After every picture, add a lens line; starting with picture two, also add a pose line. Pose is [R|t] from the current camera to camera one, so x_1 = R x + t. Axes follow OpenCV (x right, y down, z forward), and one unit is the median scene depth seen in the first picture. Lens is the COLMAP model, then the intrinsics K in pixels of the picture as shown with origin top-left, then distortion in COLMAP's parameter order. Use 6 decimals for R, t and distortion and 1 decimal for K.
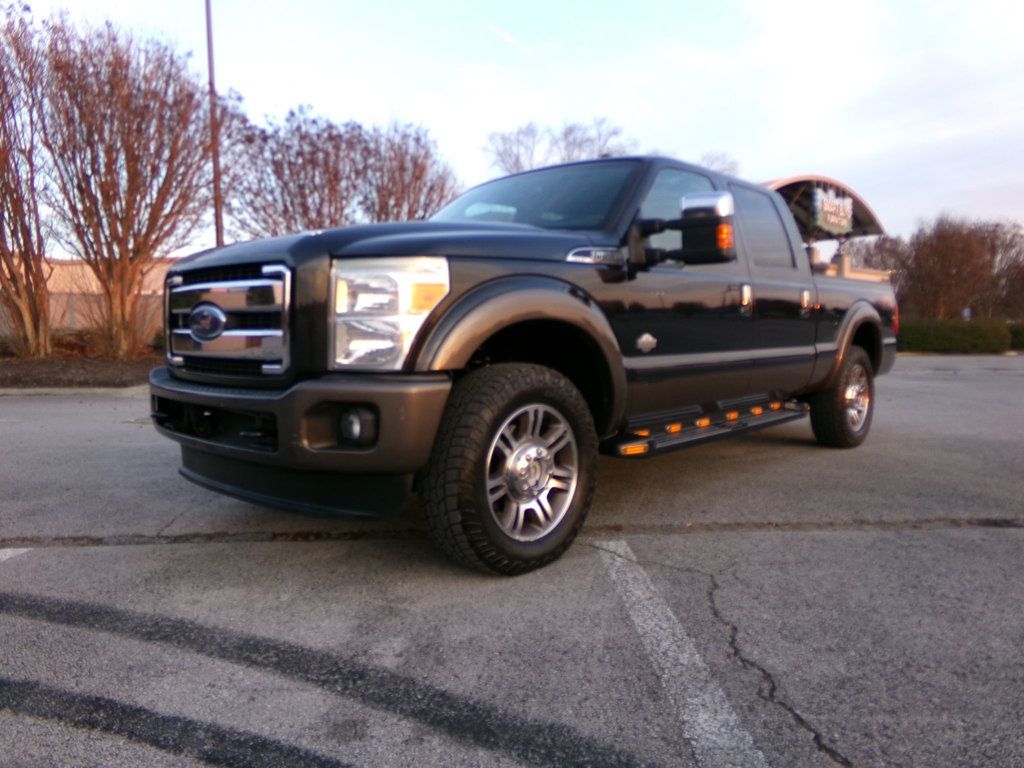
lens RADIAL K [[687.1, 0, 508.2], [0, 687.1, 383.3], [0, 0, 1]] dist [-0.000789, 0.021310]
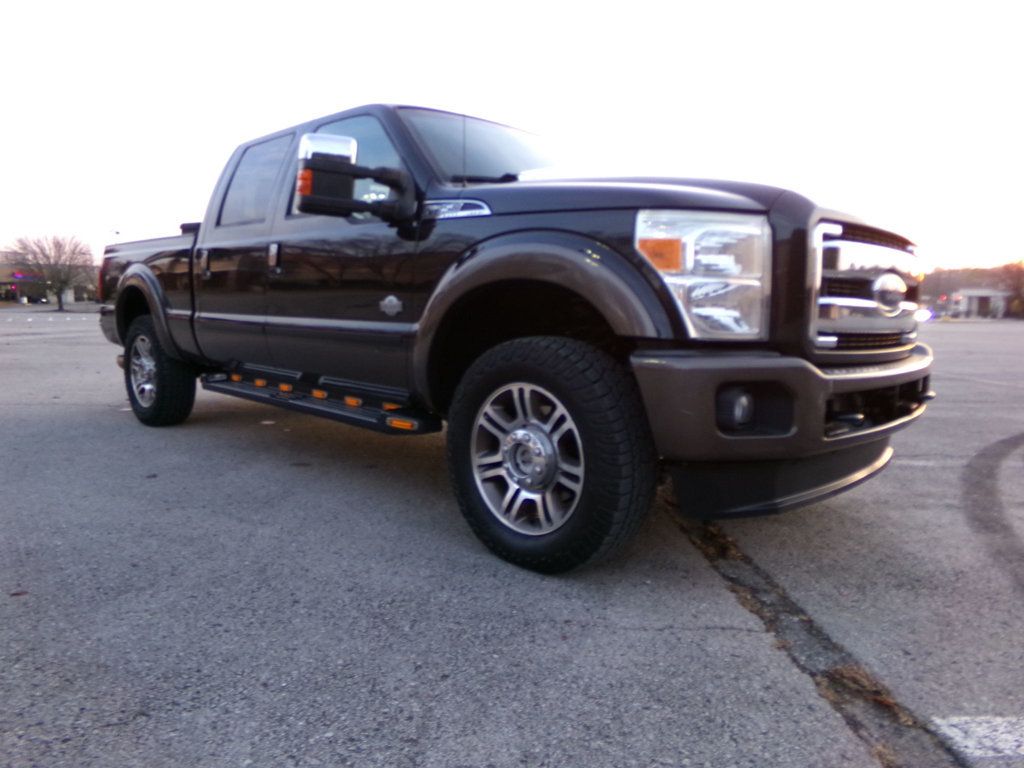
lens RADIAL K [[687.1, 0, 508.2], [0, 687.1, 383.3], [0, 0, 1]] dist [-0.000789, 0.021310]
pose [[0.009260, -0.104798, 0.994450, -1.548515], [0.057456, 0.992906, 0.104101, -0.105826], [-0.998305, 0.056174, 0.015215, 1.706261]]
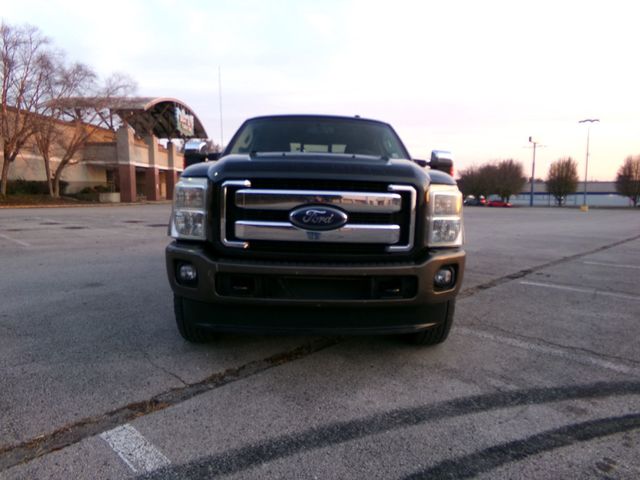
lens RADIAL K [[429.4, 0, 317.6], [0, 429.4, 239.6], [0, 0, 1]] dist [-0.000789, 0.021310]
pose [[0.710604, -0.053419, 0.701562, -1.231121], [0.027544, 0.998461, 0.048127, -0.100116], [-0.703053, -0.014876, 0.710982, 0.409252]]
